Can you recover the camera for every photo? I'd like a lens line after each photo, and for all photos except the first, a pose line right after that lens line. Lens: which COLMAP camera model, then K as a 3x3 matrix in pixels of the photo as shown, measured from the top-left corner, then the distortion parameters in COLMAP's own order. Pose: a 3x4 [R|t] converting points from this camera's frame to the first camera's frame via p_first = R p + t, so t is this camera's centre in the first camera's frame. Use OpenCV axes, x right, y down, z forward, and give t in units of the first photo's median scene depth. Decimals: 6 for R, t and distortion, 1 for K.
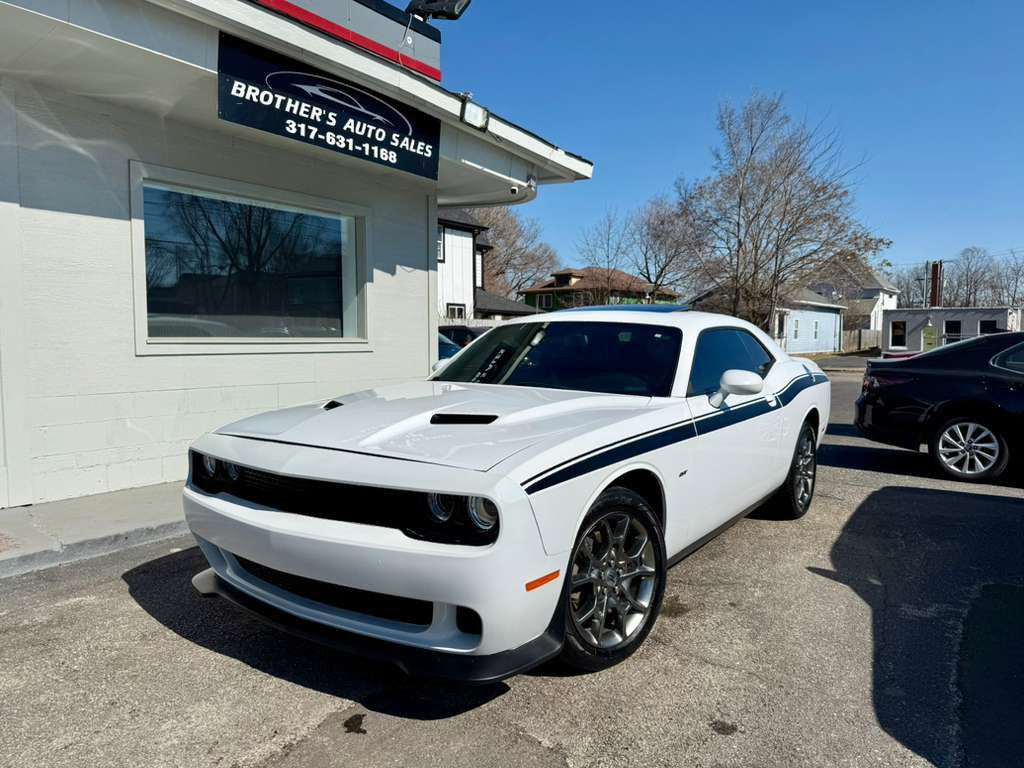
lens RADIAL K [[749.5, 0, 509.2], [0, 749.5, 385.3], [0, 0, 1]] dist [0.069002, -0.118645]
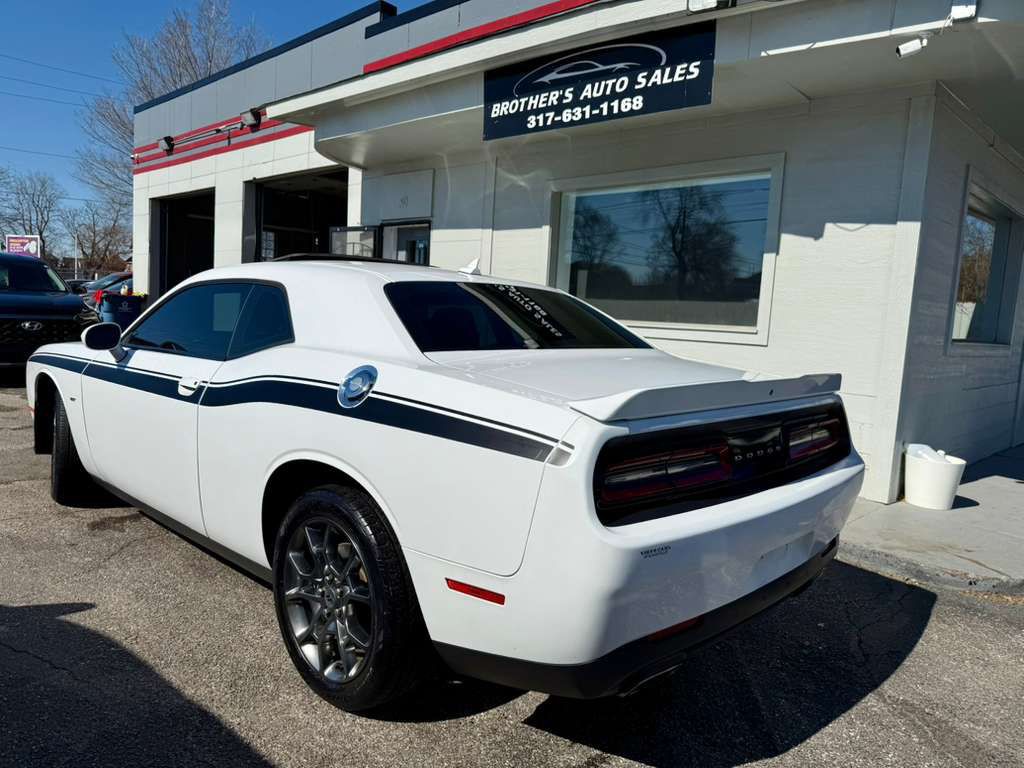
lens RADIAL K [[743.9, 0, 506.4], [0, 743.9, 390.2], [0, 0, 1]] dist [-0.004047, -0.005682]
pose [[-0.175366, 0.093960, -0.980009, 0.738575], [-0.114970, 0.986670, 0.115172, -0.070016], [0.977767, 0.132869, -0.162226, 1.080299]]
